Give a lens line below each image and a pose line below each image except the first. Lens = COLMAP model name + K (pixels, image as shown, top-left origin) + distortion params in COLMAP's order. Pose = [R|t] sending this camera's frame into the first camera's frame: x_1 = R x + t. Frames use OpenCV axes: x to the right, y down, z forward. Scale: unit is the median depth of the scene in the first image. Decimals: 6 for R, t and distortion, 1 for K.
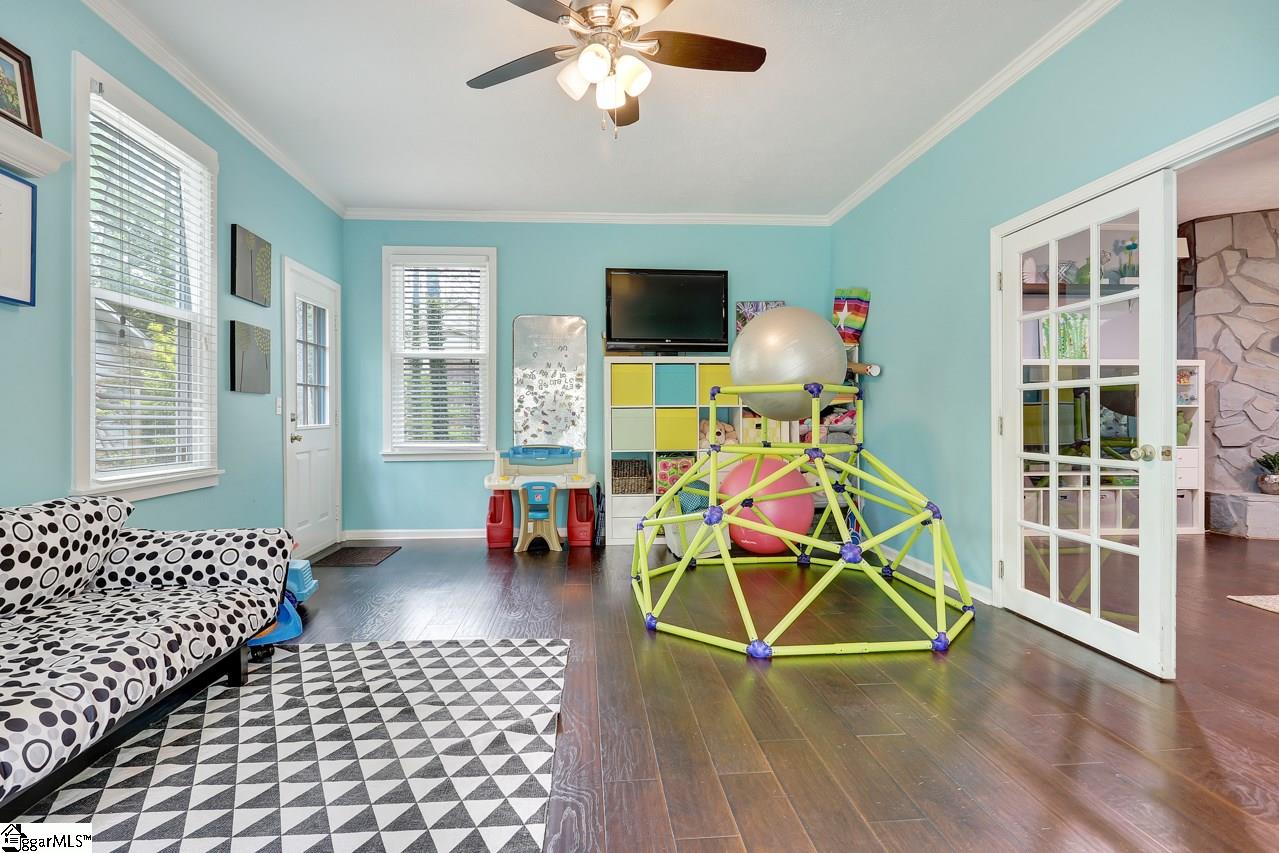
lens RADIAL K [[622.5, 0, 641.4], [0, 622.5, 426.0], [0, 0, 1]] dist [-0.006320, -0.000331]
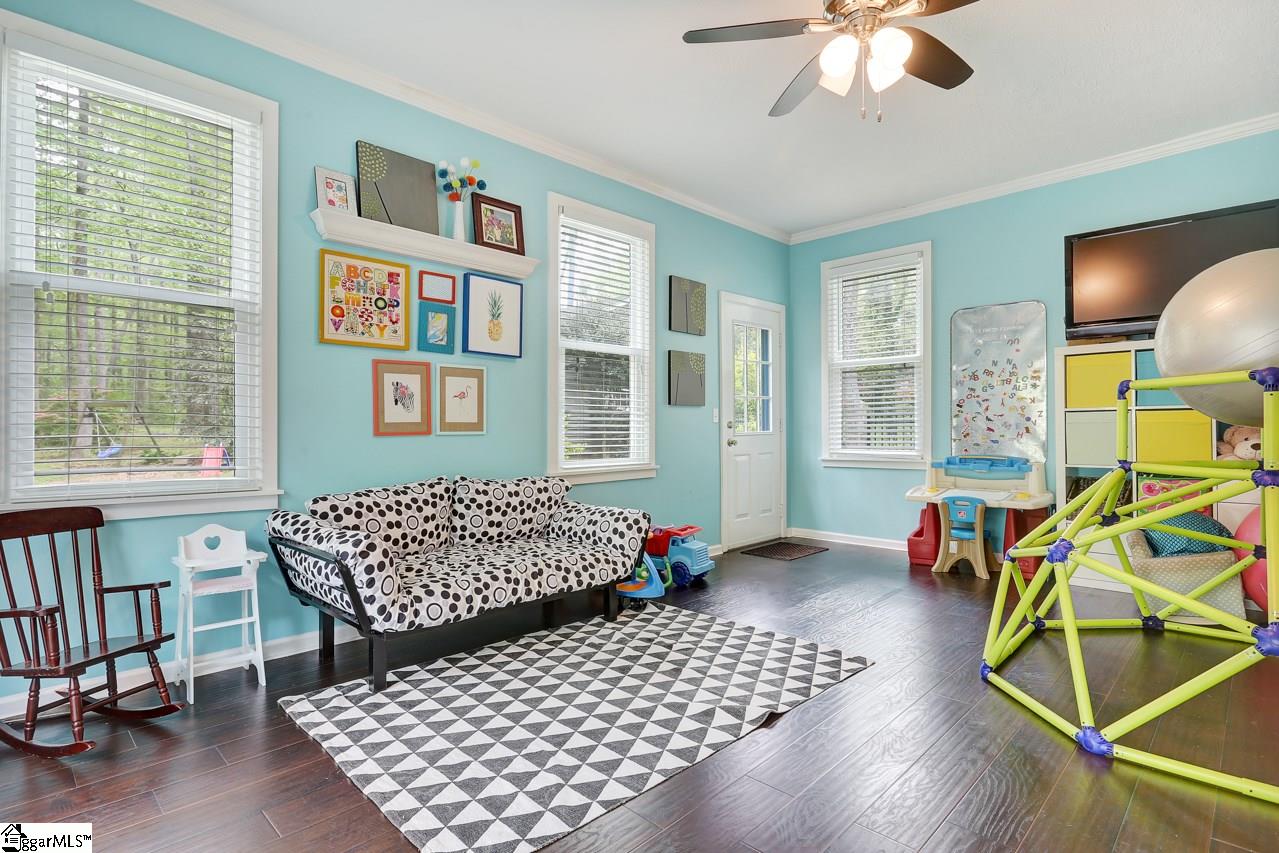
lens RADIAL K [[622.5, 0, 609.1], [0, 622.5, 427.0], [0, 0, 1]] dist [-0.006320, -0.000331]
pose [[0.651759, -0.002228, -0.758423, 0.387285], [-0.004993, 0.999961, -0.007228, -0.000843], [0.758410, 0.008498, 0.651723, 0.097466]]
